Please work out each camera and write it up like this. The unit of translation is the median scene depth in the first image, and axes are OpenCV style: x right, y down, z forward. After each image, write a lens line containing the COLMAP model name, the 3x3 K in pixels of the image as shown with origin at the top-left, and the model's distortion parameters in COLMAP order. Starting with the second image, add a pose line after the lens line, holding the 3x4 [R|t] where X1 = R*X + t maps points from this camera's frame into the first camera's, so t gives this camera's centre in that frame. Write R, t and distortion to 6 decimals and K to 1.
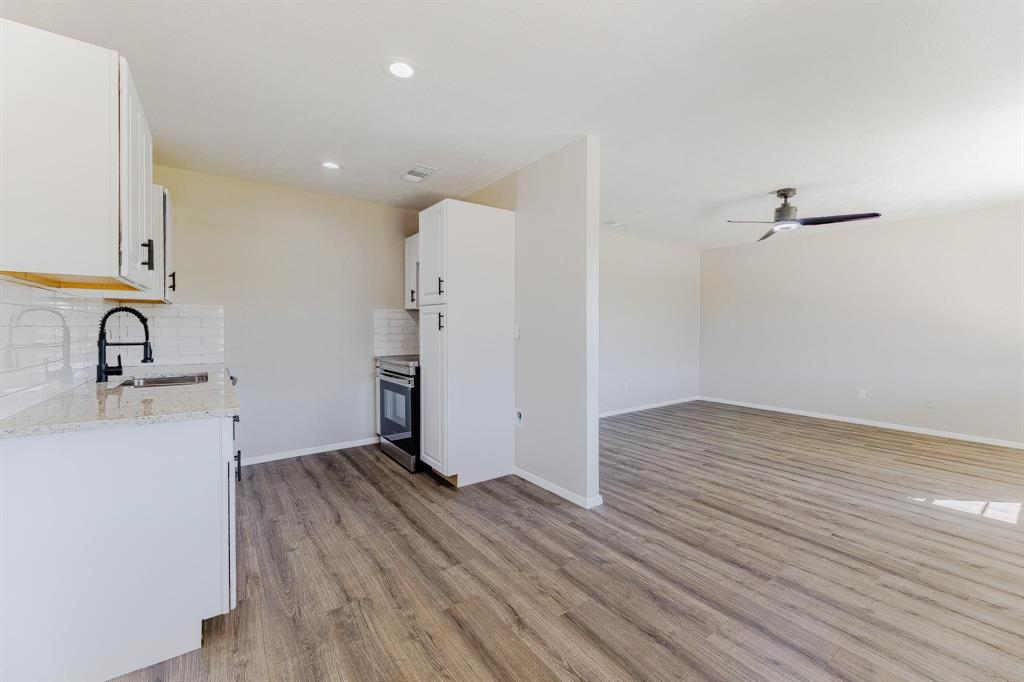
lens RADIAL K [[421.0, 0, 507.6], [0, 421.0, 335.6], [0, 0, 1]] dist [0.011988, 0.002235]
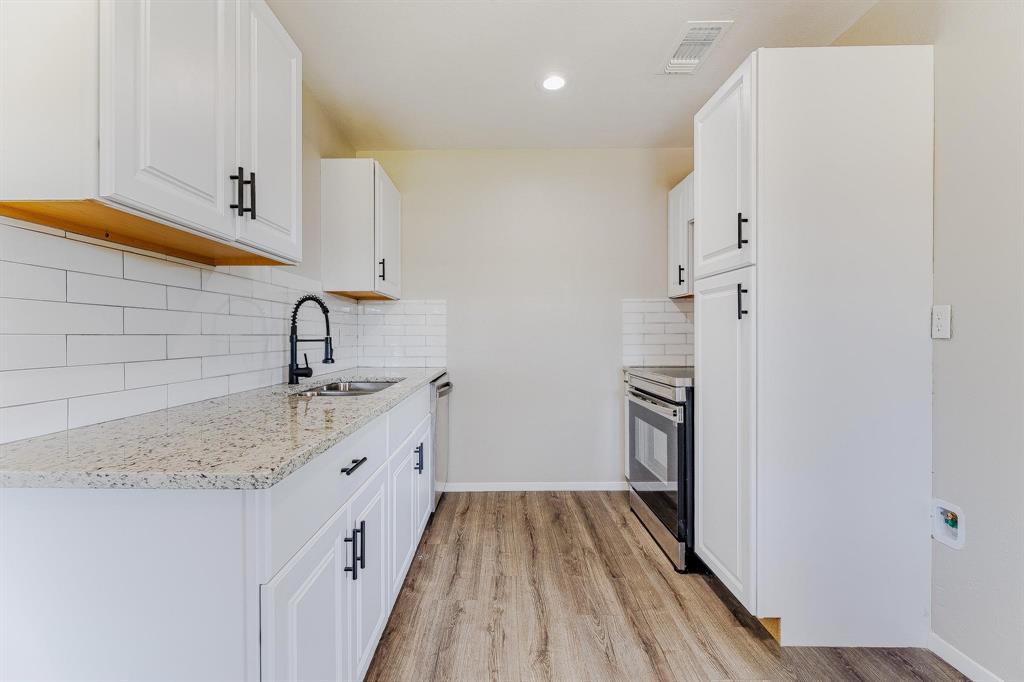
lens RADIAL K [[421.0, 0, 492.2], [0, 421.0, 340.3], [0, 0, 1]] dist [0.011988, 0.002235]
pose [[0.801904, 0.001728, -0.597451, -0.096378], [-0.009065, 0.999916, -0.009275, 0.018899], [0.597384, 0.012853, 0.801852, 0.420008]]
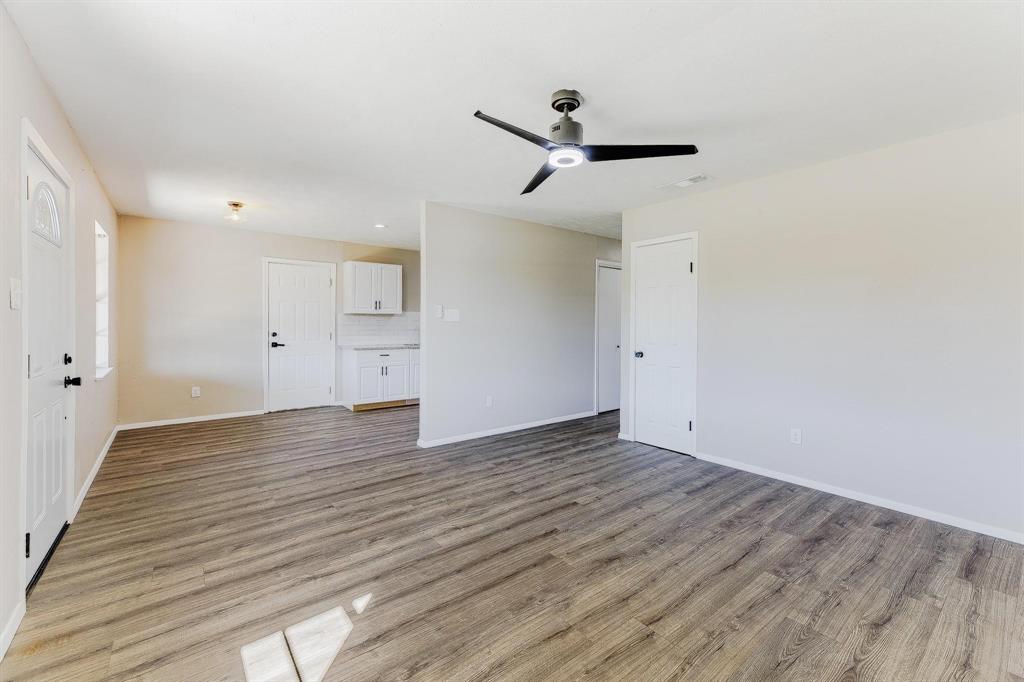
lens RADIAL K [[421.0, 0, 516.0], [0, 421.0, 334.5], [0, 0, 1]] dist [0.011988, 0.002235]
pose [[0.032194, 0.012078, -0.999409, 1.573267], [-0.026395, 0.999589, 0.011229, -0.009645], [0.999133, 0.026018, 0.032499, 1.195614]]
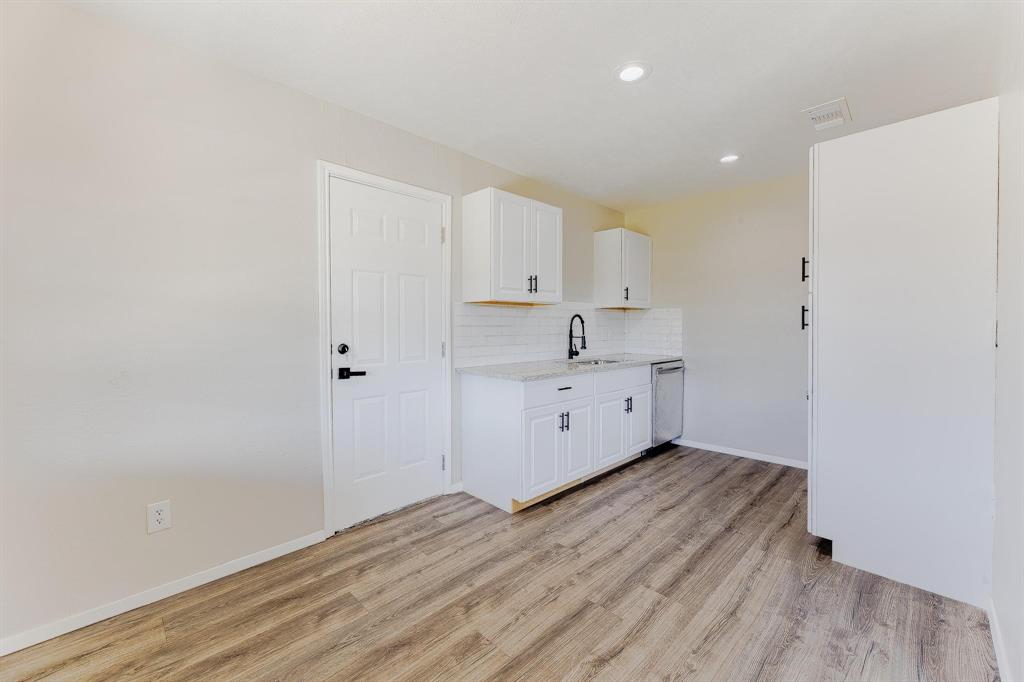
lens RADIAL K [[421.0, 0, 510.2], [0, 421.0, 336.6], [0, 0, 1]] dist [0.011988, 0.002235]
pose [[0.150235, 0.021331, -0.988420, 0.491370], [-0.019950, 0.999629, 0.018541, -0.004412], [0.988449, 0.016934, 0.150605, 0.384388]]
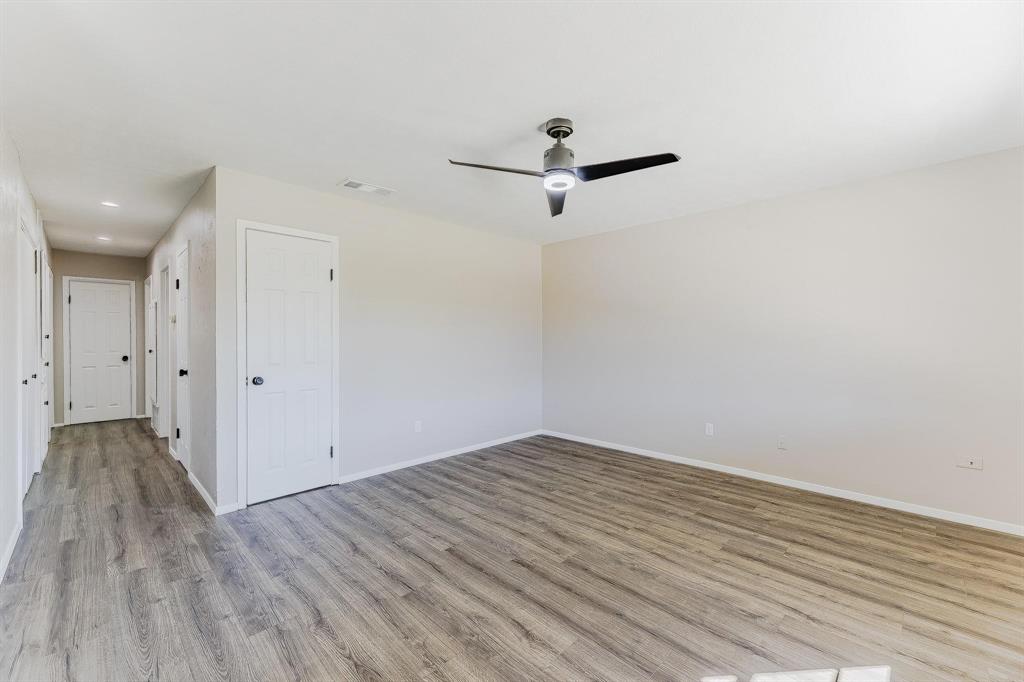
lens RADIAL K [[421.0, 0, 512.7], [0, 421.0, 342.9], [0, 0, 1]] dist [0.011988, 0.002235]
pose [[0.988172, -0.012475, 0.152842, 0.644180], [0.014249, 0.999843, -0.010519, -0.019477], [-0.152687, 0.012573, 0.988195, 0.530559]]
